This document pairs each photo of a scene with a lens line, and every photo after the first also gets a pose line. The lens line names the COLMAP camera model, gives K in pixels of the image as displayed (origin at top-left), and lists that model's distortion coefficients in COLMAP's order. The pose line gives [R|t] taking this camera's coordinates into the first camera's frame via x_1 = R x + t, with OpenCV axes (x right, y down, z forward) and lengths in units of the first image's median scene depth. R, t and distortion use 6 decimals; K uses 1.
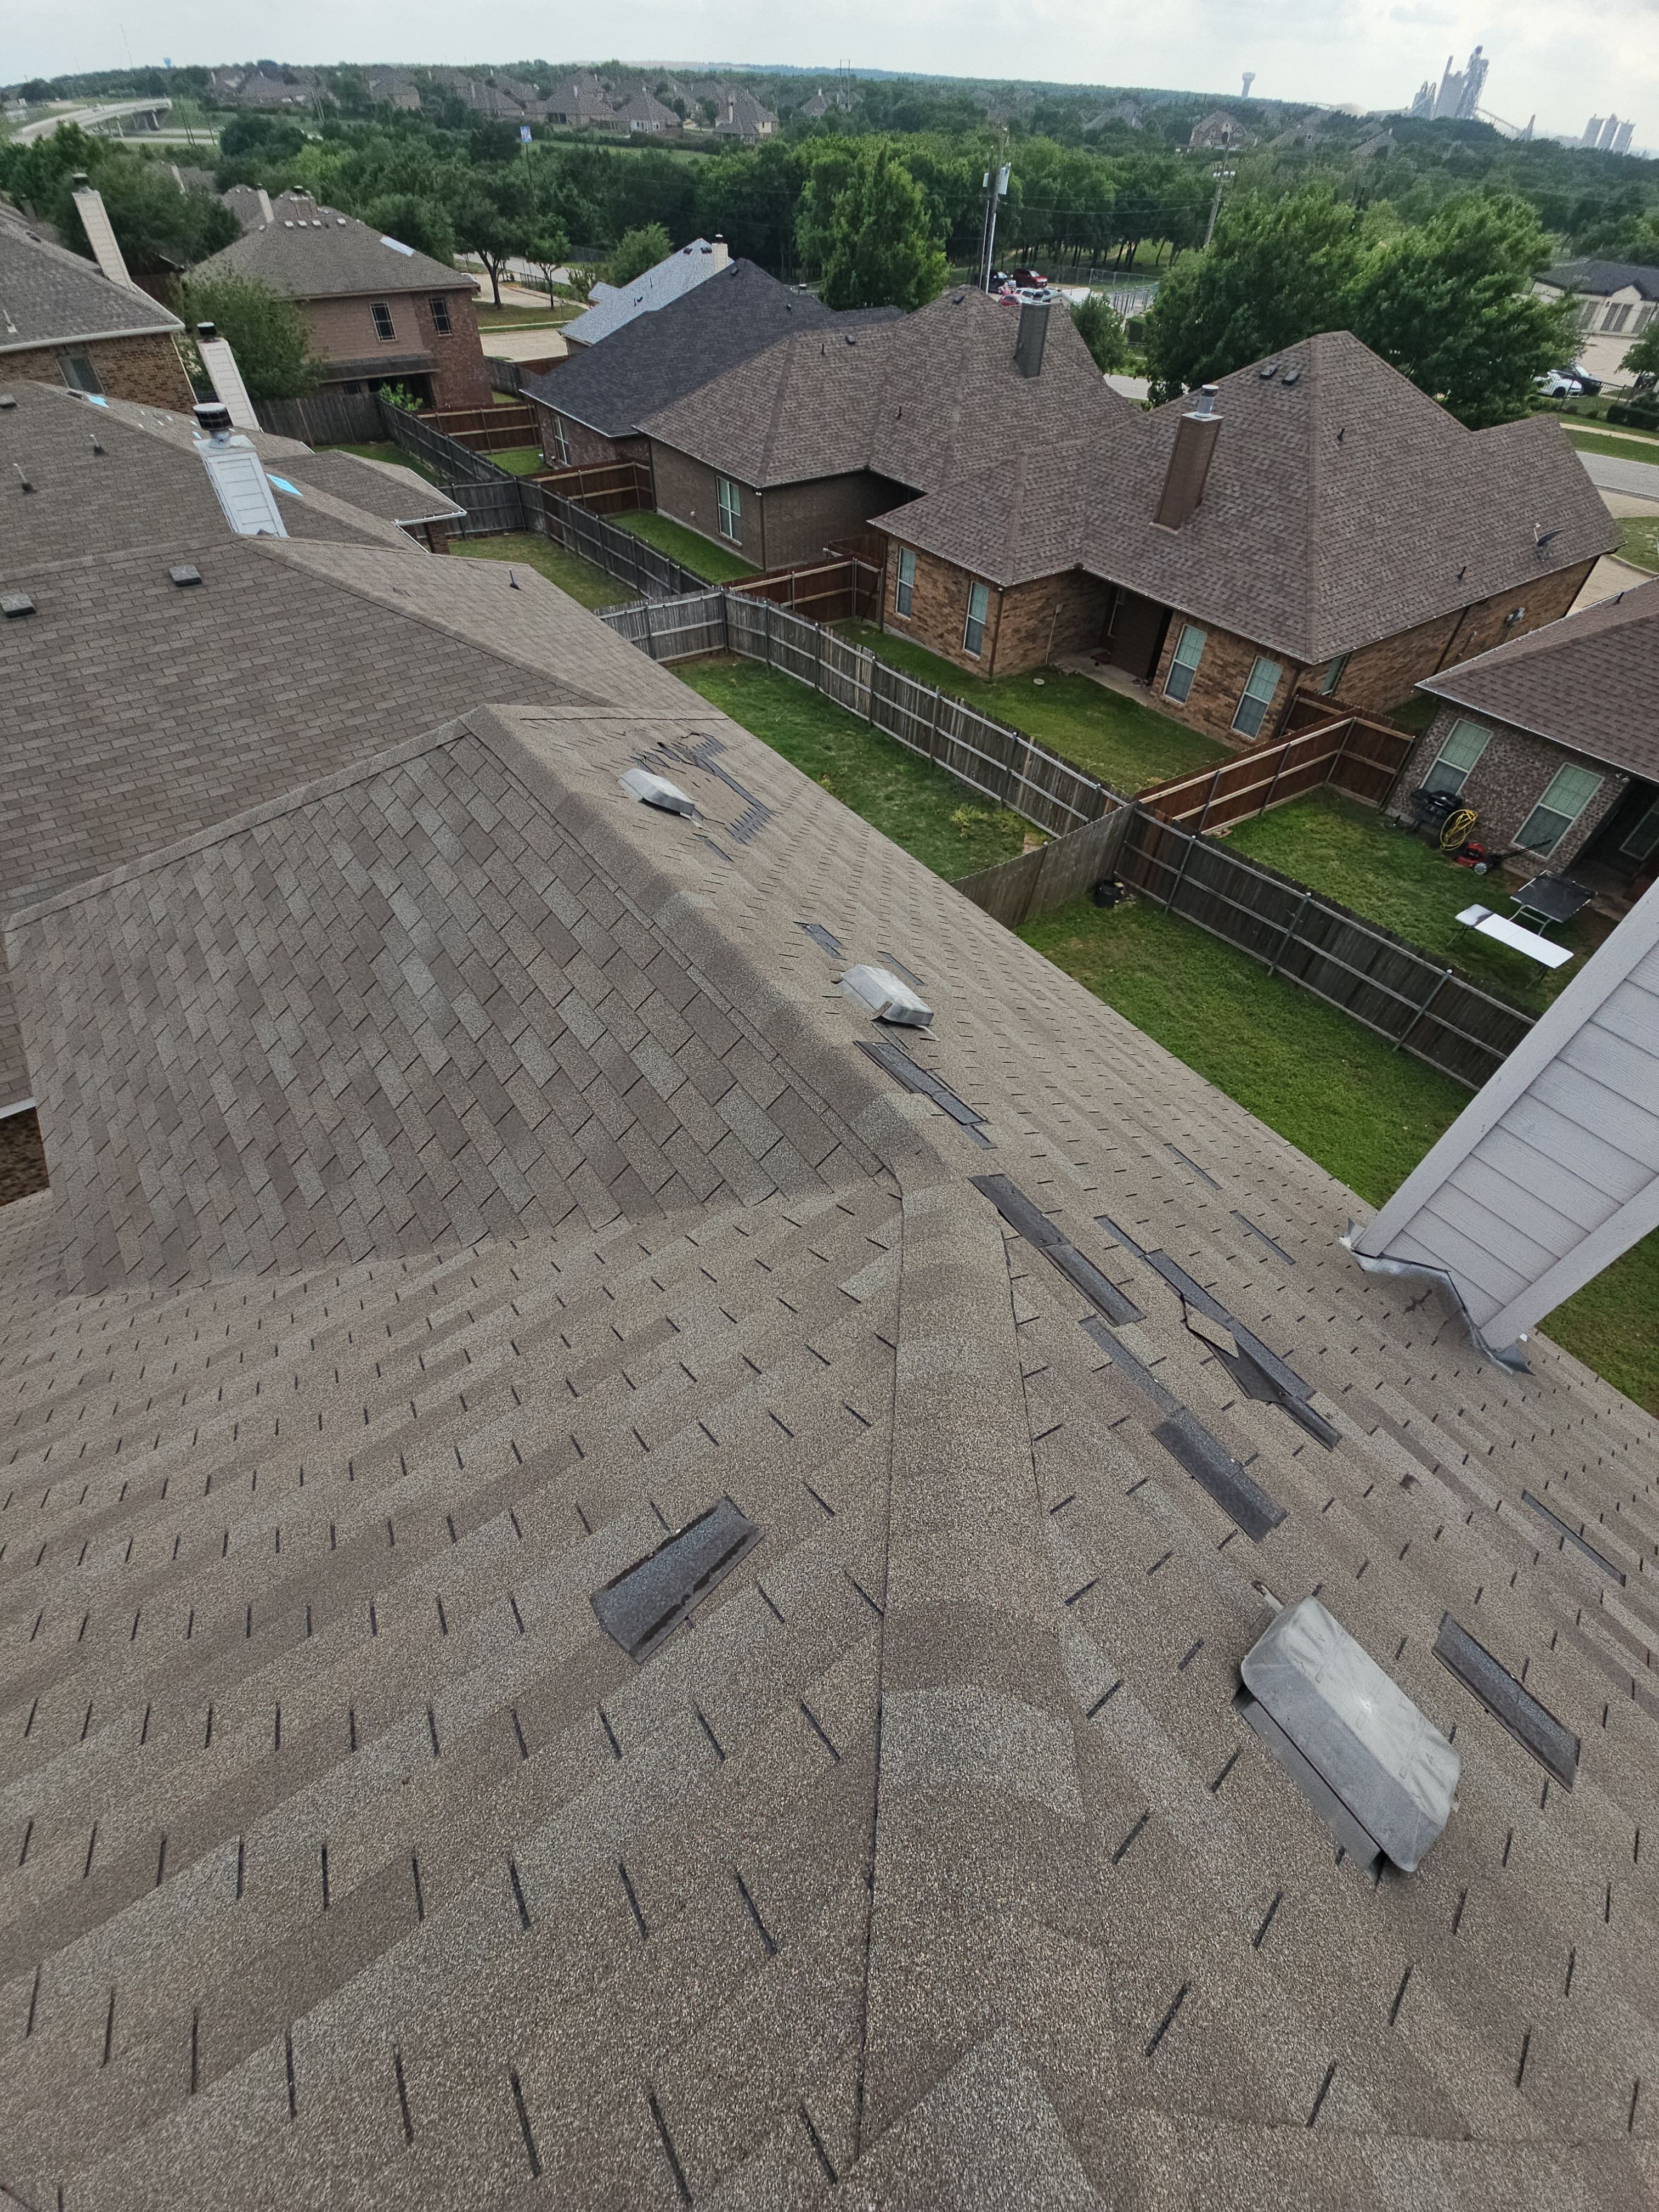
lens RADIAL K [[892.5, 0, 791.5], [0, 892.5, 1108.6], [0, 0, 1]] dist [0.025514, -0.009808]
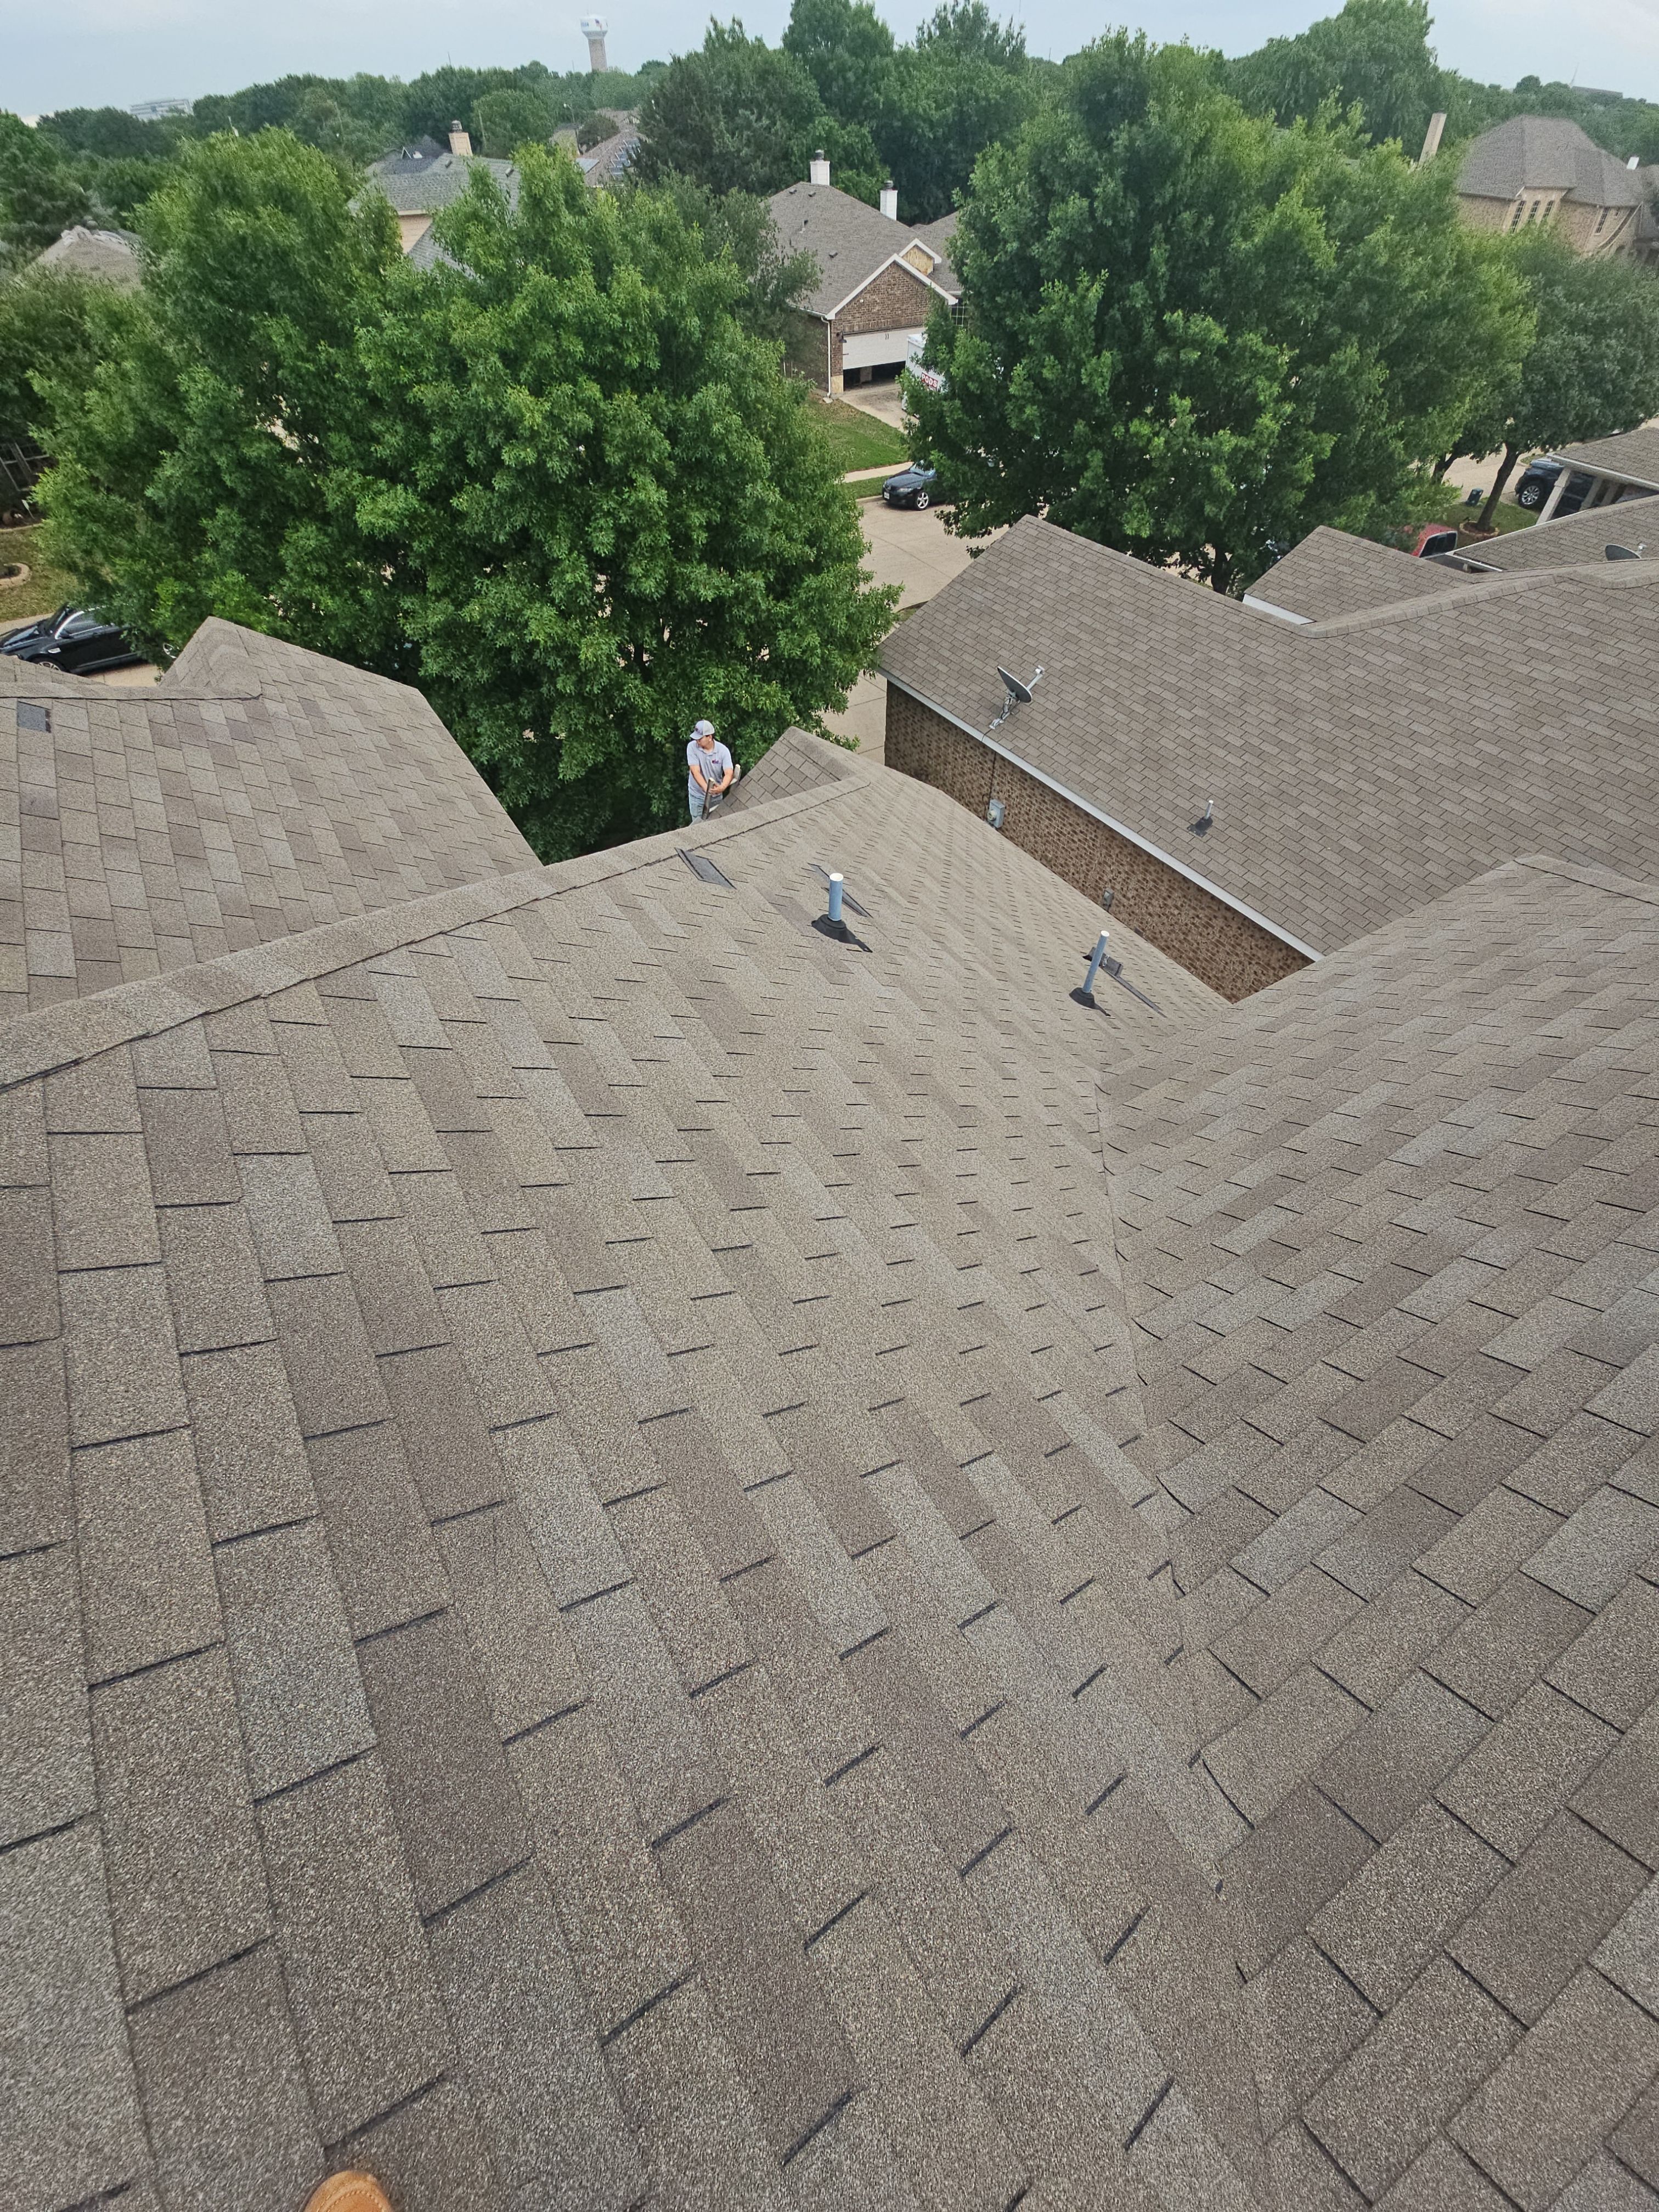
lens RADIAL K [[863.7, 0, 838.6], [0, 863.7, 1119.5], [0, 0, 1]] dist [-0.014976, -0.000648]
pose [[-0.051240, 0.761271, -0.646406, -0.209680], [-0.737767, 0.407392, 0.538267, -0.132617], [0.673108, 0.504478, 0.540766, 0.540005]]
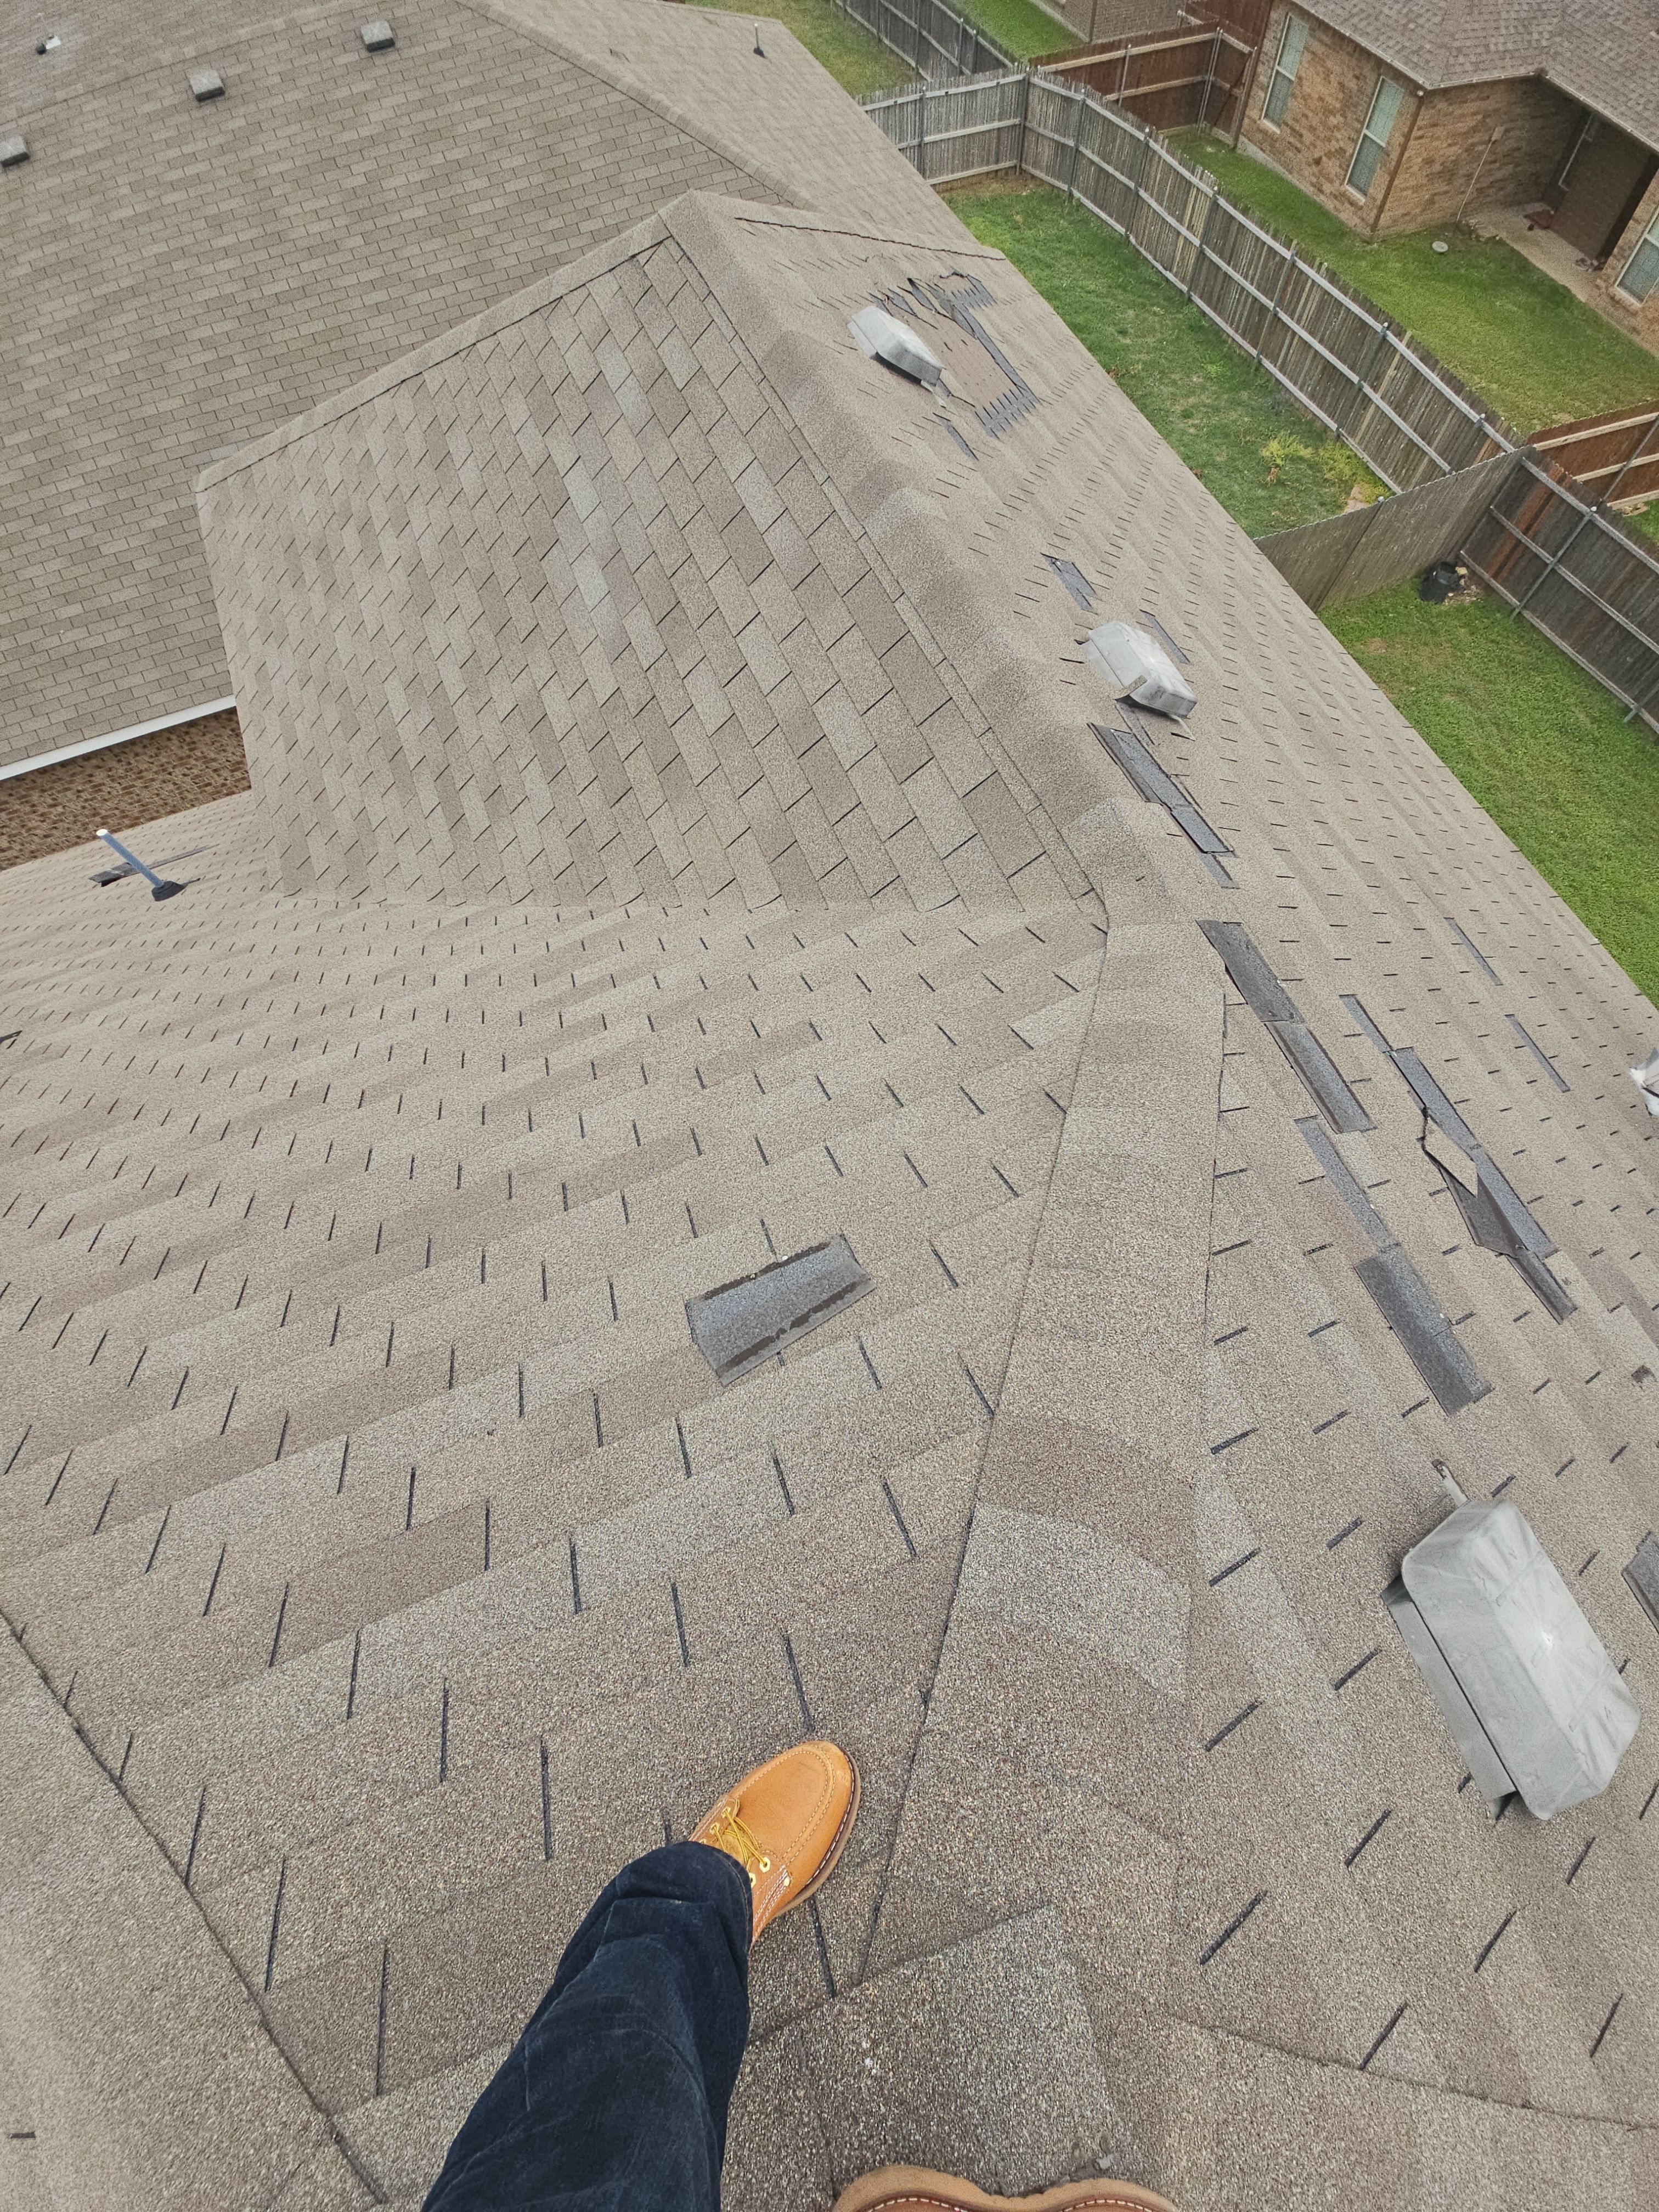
lens RADIAL K [[863.7, 0, 838.6], [0, 863.7, 1119.5], [0, 0, 1]] dist [-0.014976, -0.000648]
pose [[0.978007, 0.184339, -0.097577, -0.008153], [-0.139227, 0.925339, 0.352652, 0.013078], [0.155299, -0.331310, 0.930653, 0.149256]]
